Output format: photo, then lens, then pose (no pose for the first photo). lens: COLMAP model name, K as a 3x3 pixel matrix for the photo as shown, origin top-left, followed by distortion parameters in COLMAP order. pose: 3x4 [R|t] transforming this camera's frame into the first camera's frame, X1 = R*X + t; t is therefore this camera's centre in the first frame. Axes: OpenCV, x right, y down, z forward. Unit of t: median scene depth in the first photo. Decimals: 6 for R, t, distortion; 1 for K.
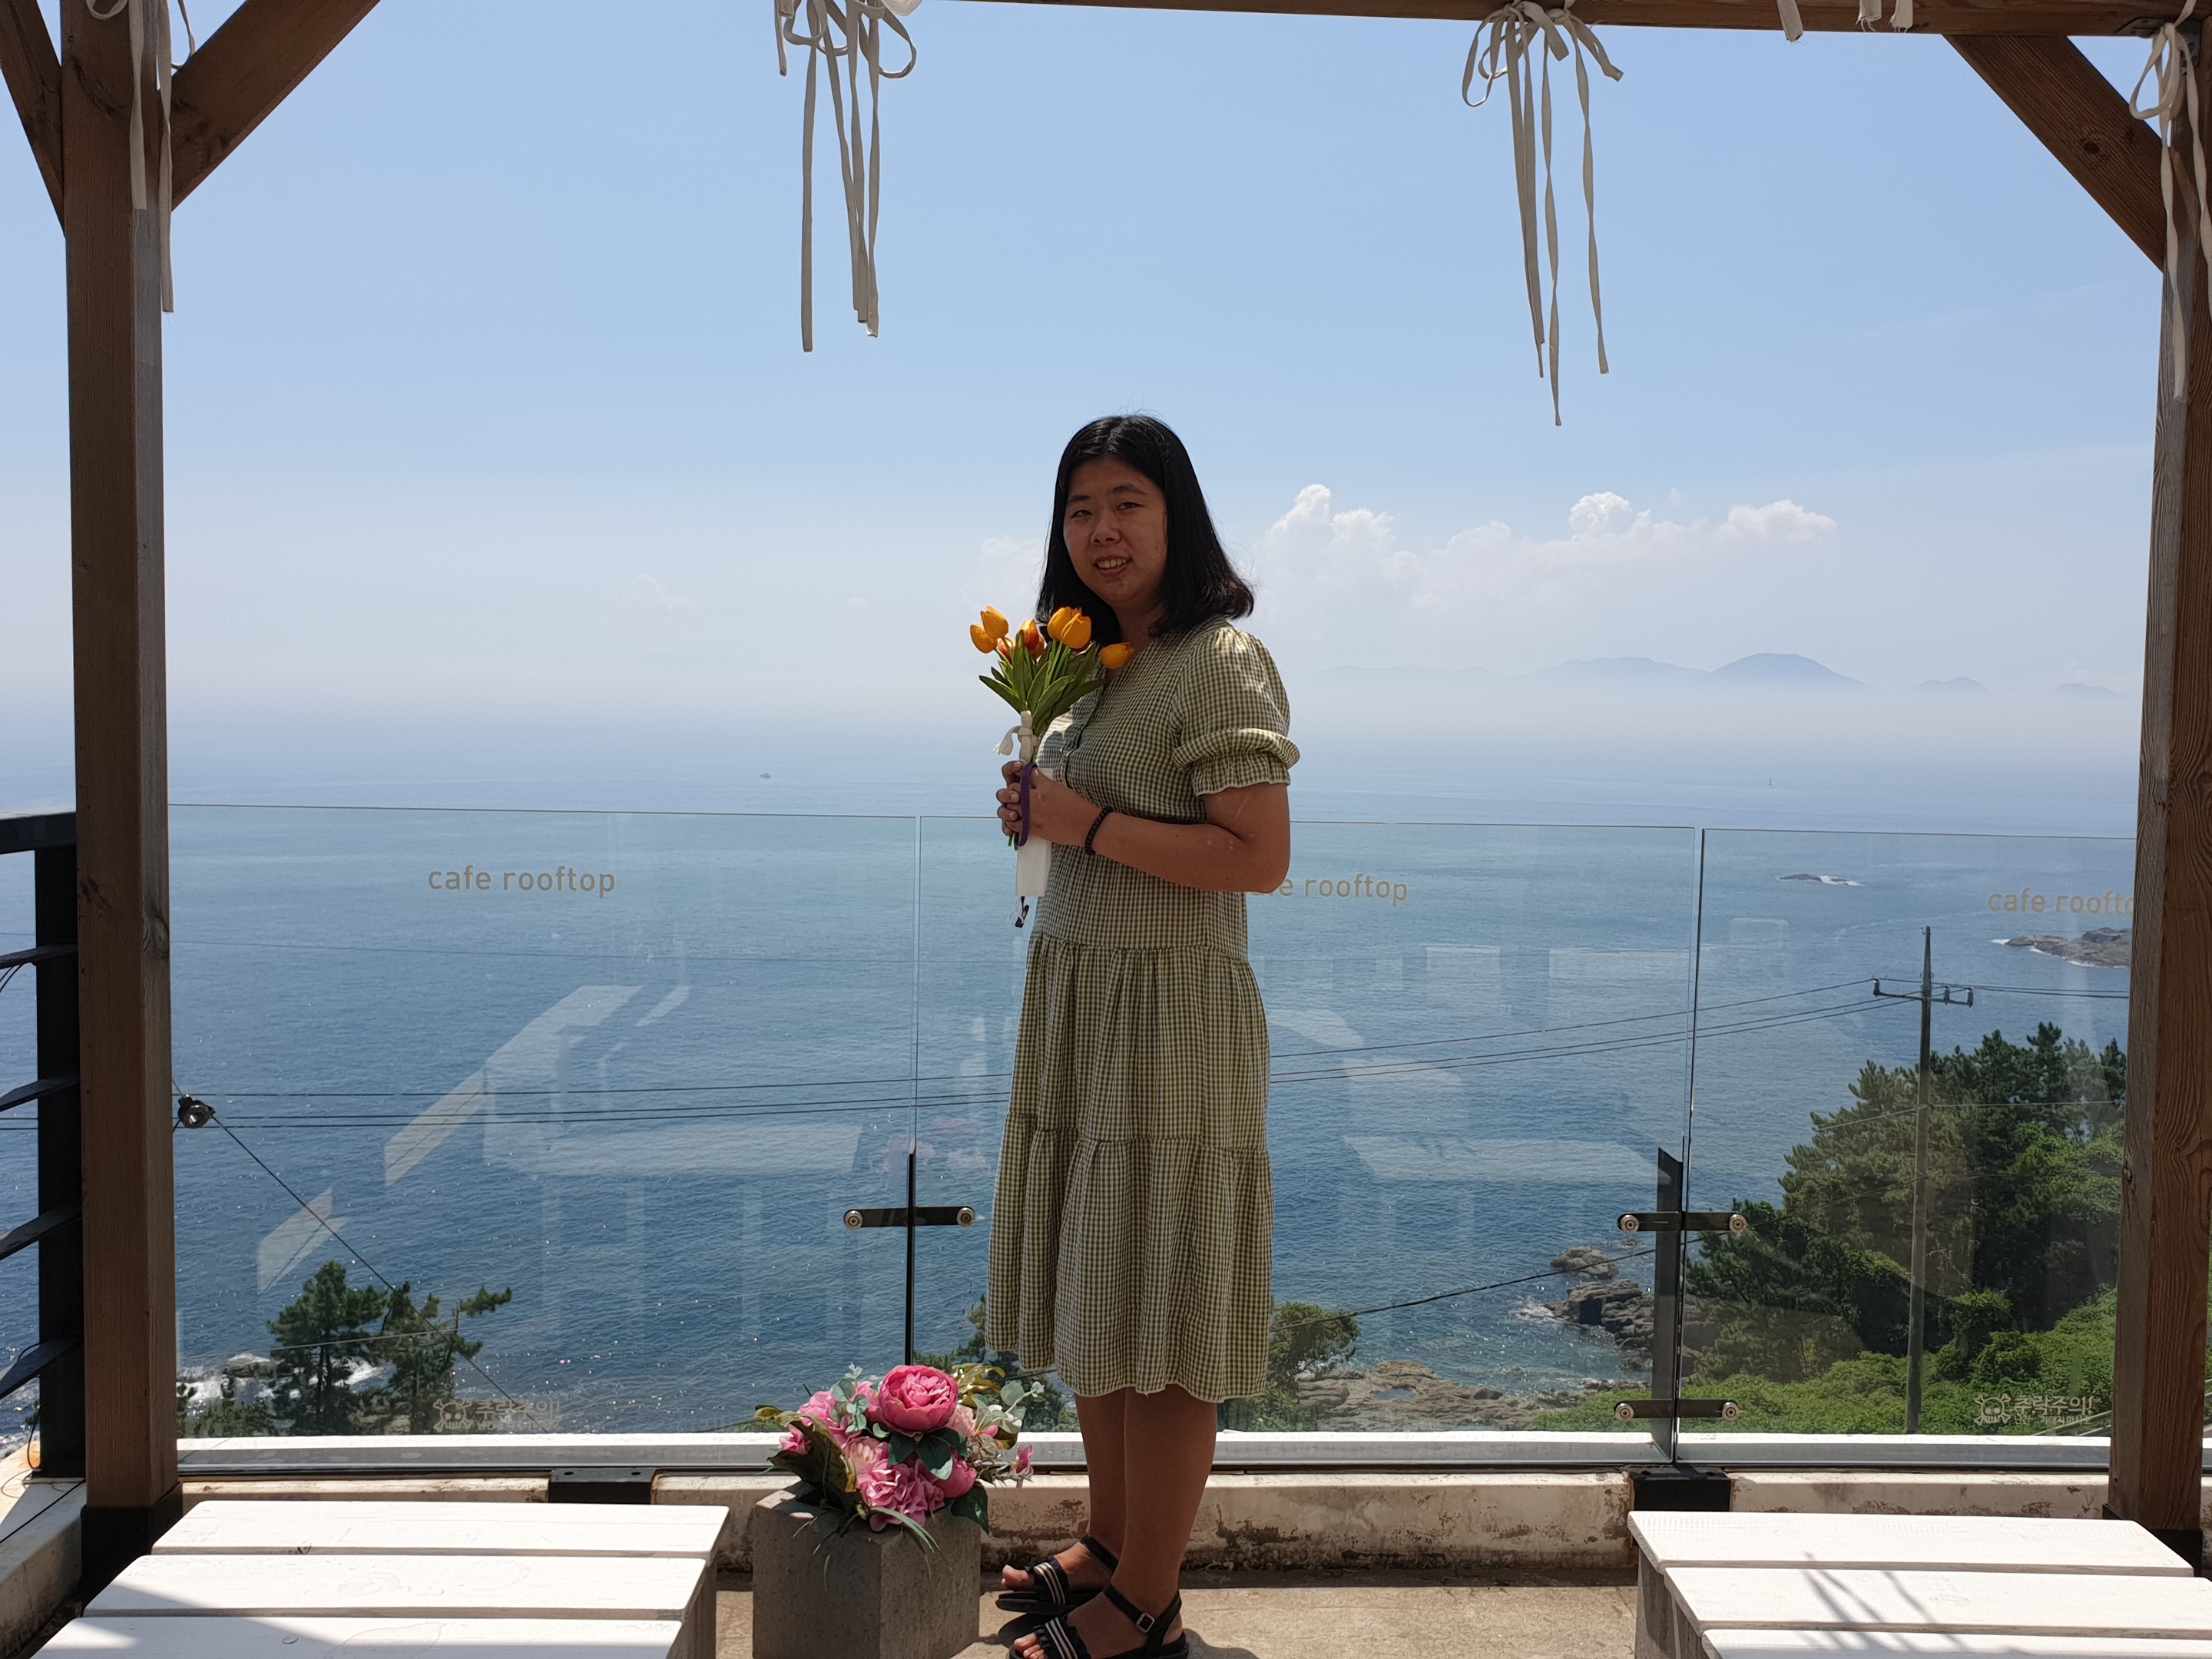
lens RADIAL K [[2150.9, 0, 1197.1], [0, 2150.9, 888.2], [0, 0, 1]] dist [-0.003846, -0.001640]
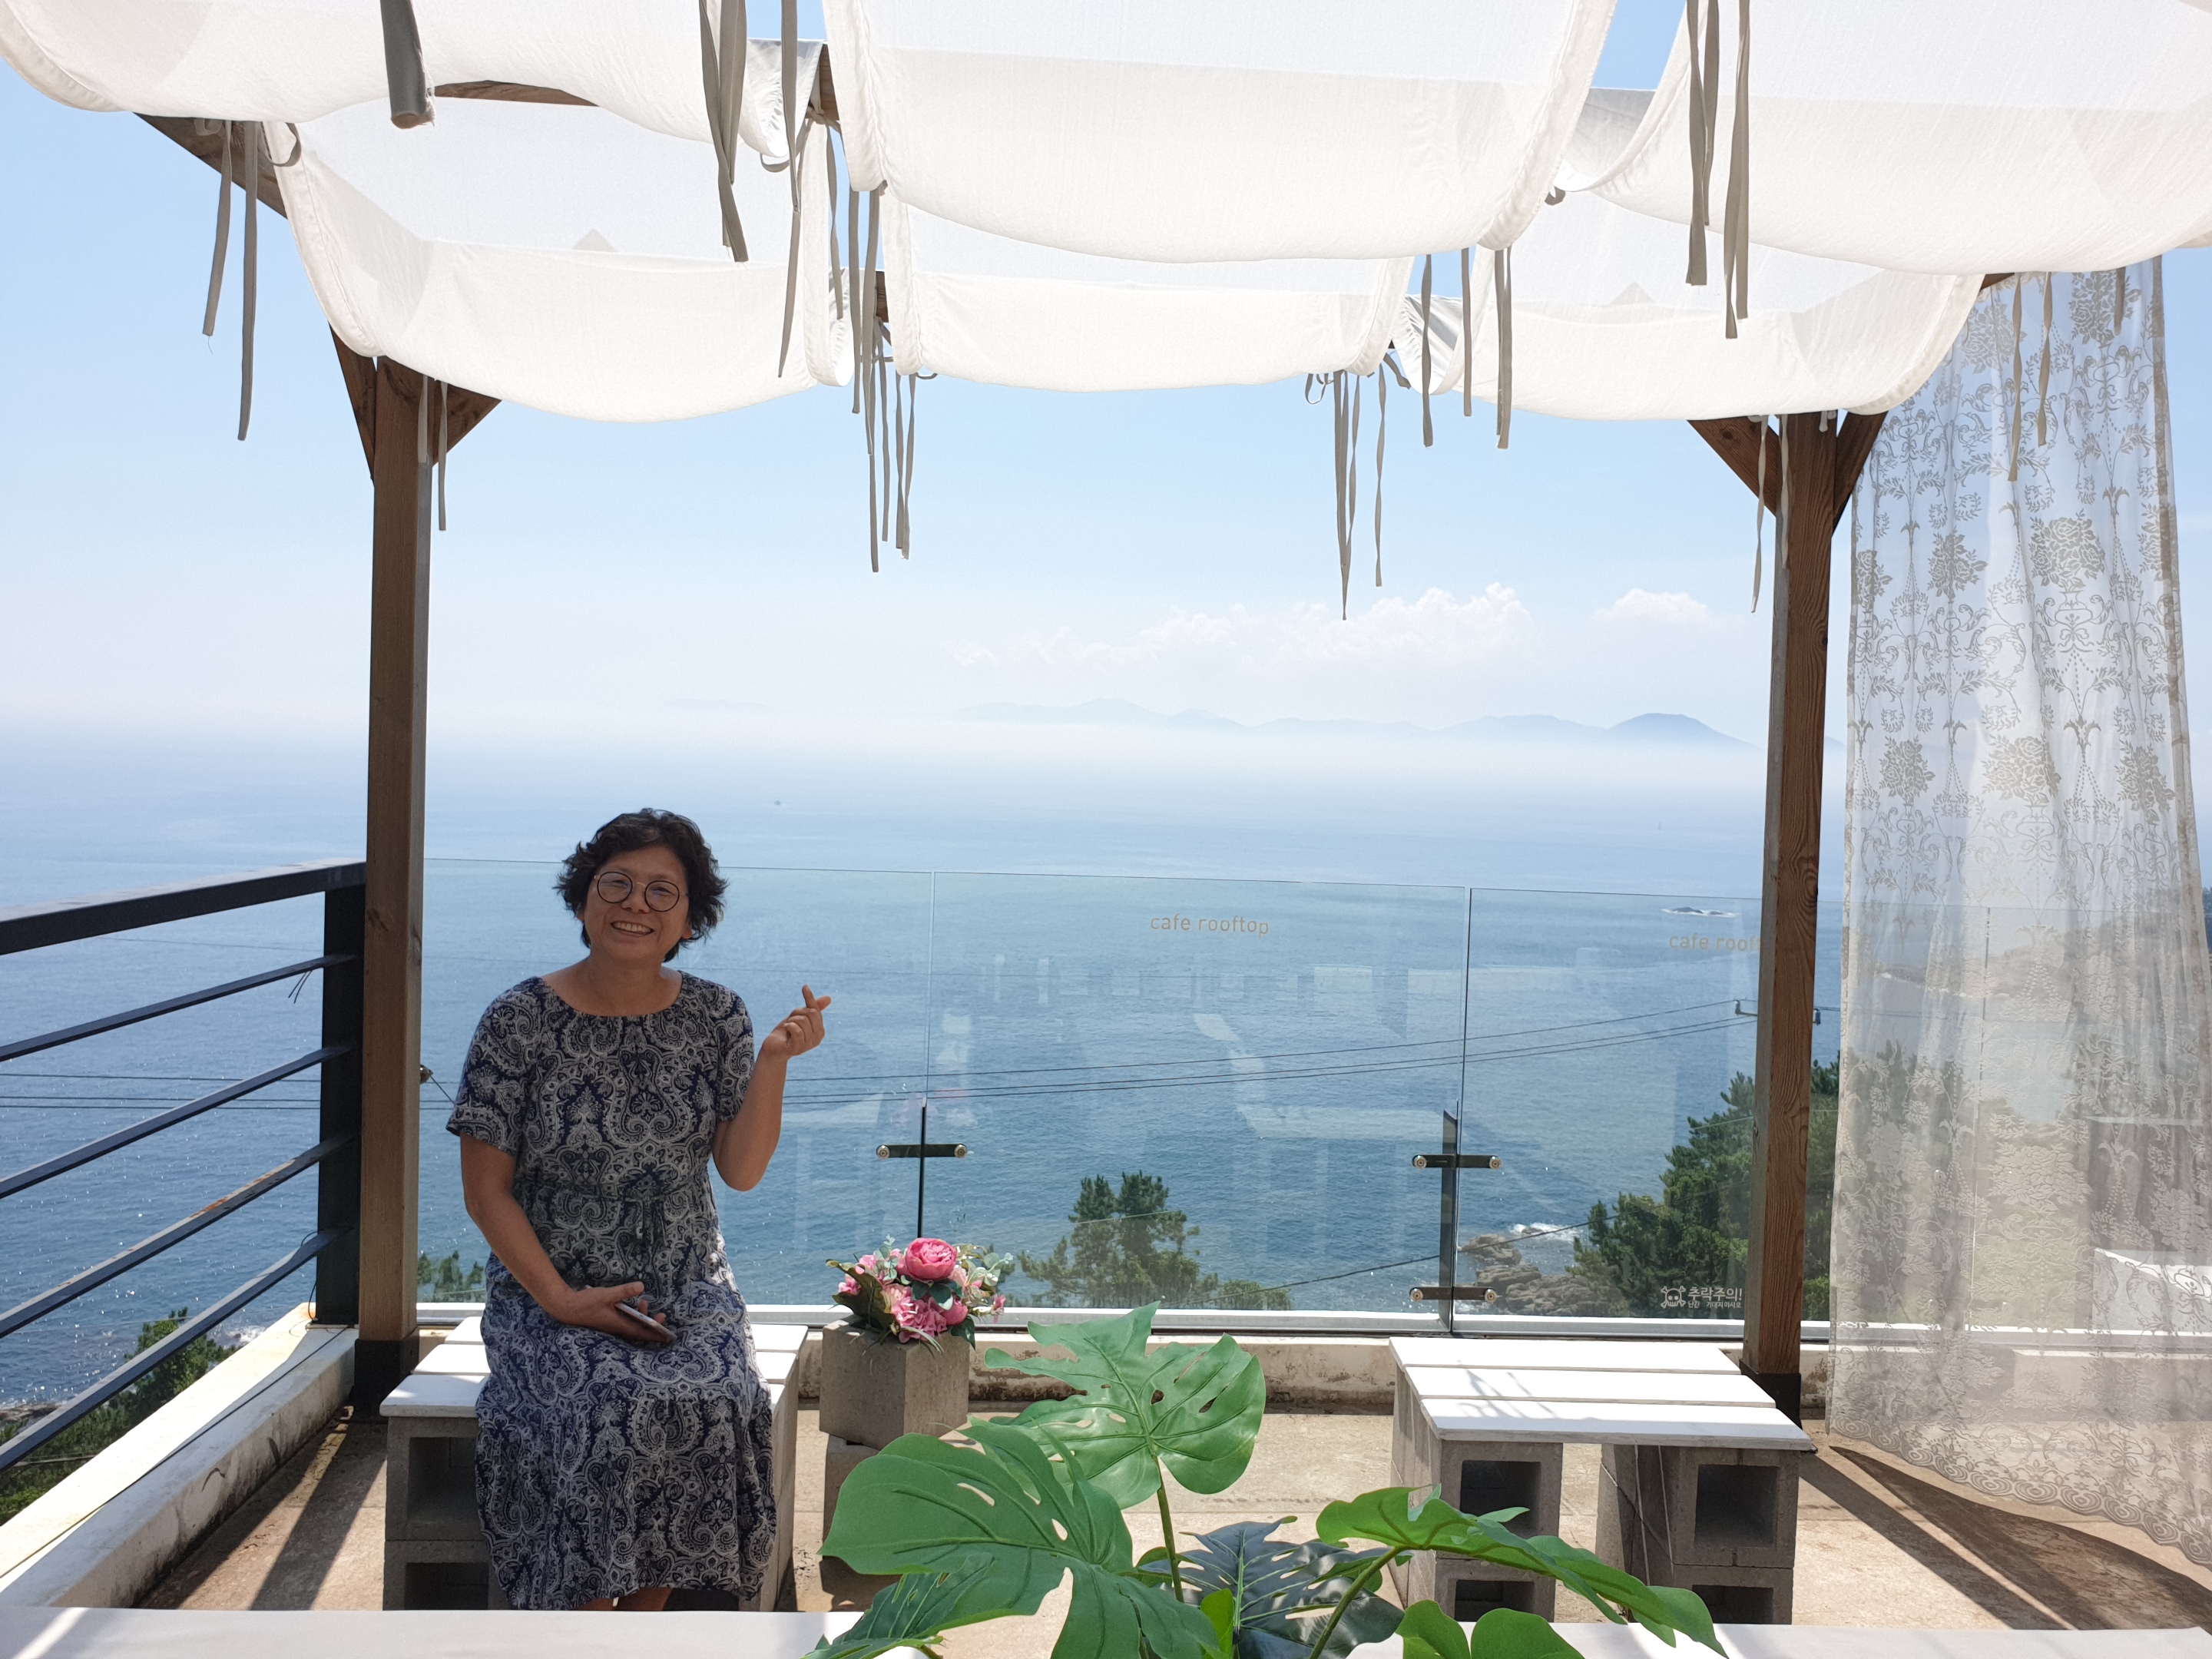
lens RADIAL K [[2086.8, 0, 1117.7], [0, 2086.8, 777.8], [0, 0, 1]] dist [-0.042716, 0.088357]
pose [[0.999603, 0.010585, -0.026107, 0.032367], [-0.012177, 0.998028, -0.061578, -0.013213], [0.025404, 0.061871, 0.997761, -0.416659]]
